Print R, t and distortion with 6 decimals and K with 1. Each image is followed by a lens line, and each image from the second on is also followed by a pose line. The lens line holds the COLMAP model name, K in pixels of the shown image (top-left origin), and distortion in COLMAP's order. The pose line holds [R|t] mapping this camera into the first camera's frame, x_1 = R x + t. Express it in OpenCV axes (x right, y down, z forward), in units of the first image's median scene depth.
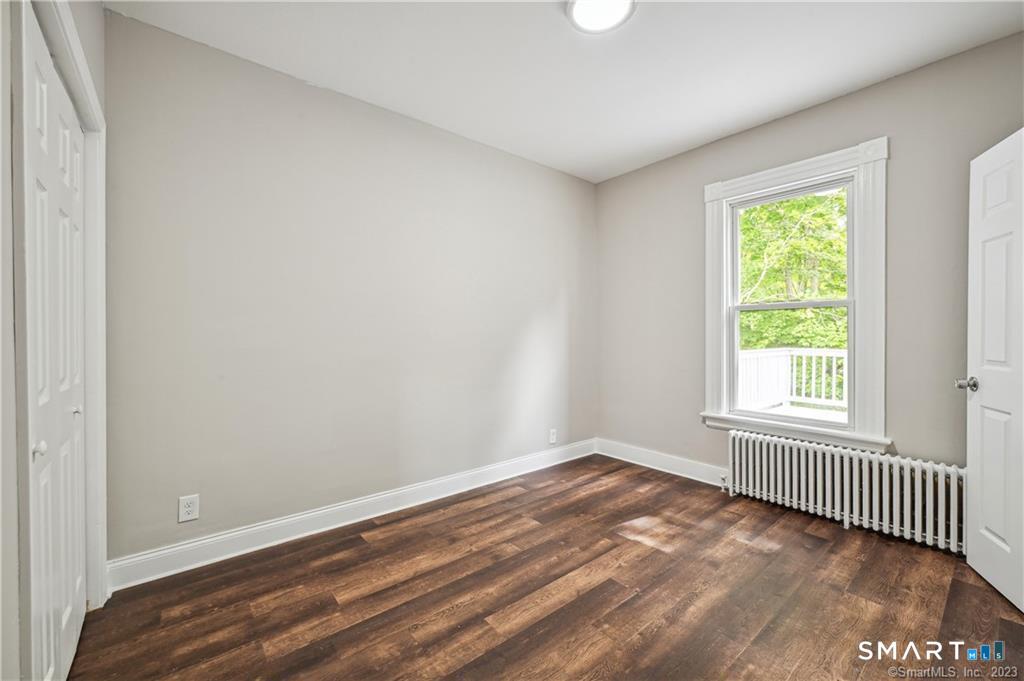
lens RADIAL K [[415.9, 0, 513.1], [0, 415.9, 333.9], [0, 0, 1]] dist [-0.000939, -0.000018]
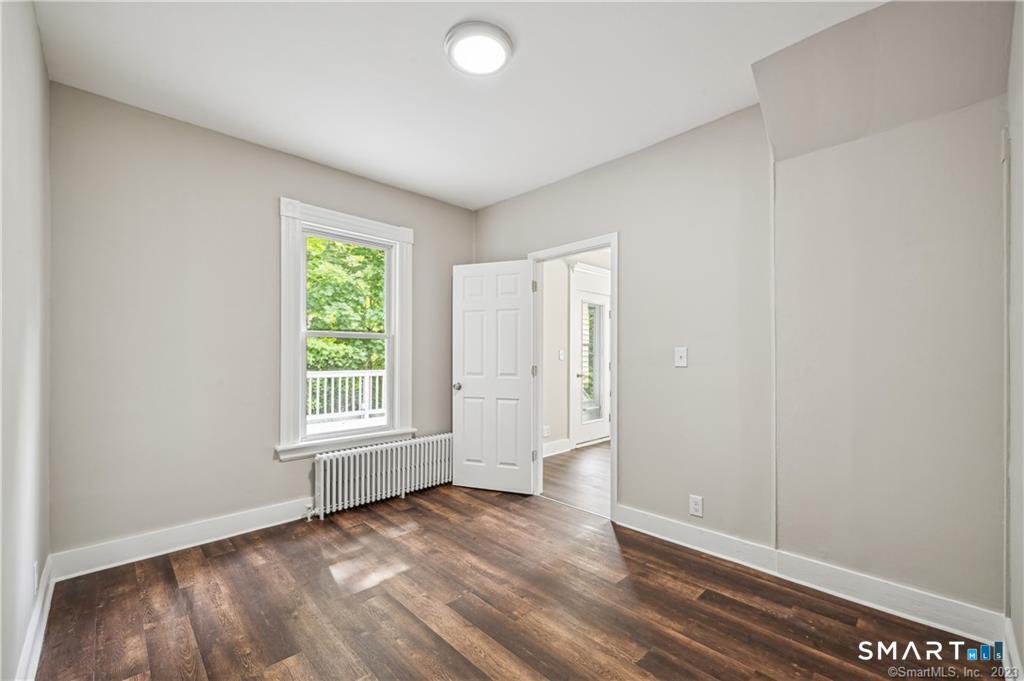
lens RADIAL K [[418.0, 0, 513.4], [0, 418.0, 353.4], [0, 0, 1]] dist [0.000577, 0.000122]
pose [[-0.085574, 0.011356, 0.996267, -0.720583], [-0.000286, 0.999935, -0.011423, -0.003986], [-0.996332, -0.001263, -0.085565, 0.845797]]
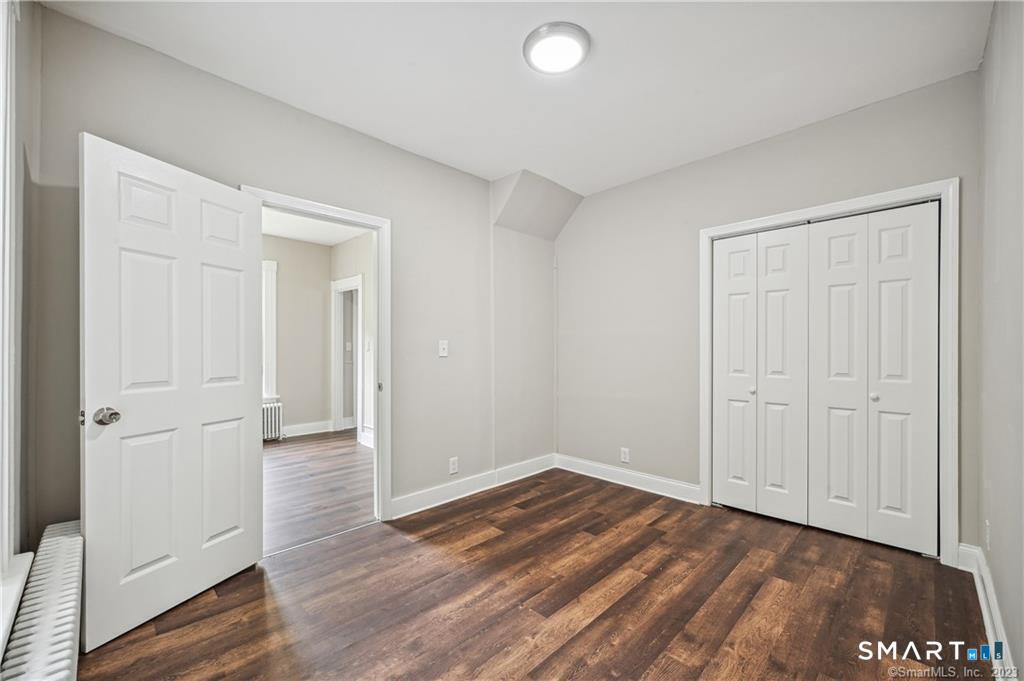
lens RADIAL K [[410.8, 0, 512.6], [0, 410.8, 348.4], [0, 0, 1]] dist [-0.001410, -0.000012]
pose [[-0.995589, 0.004125, -0.093728, 0.357420], [0.004179, 0.999991, -0.000378, -0.007599], [0.093726, -0.000768, -0.995598, 1.732144]]
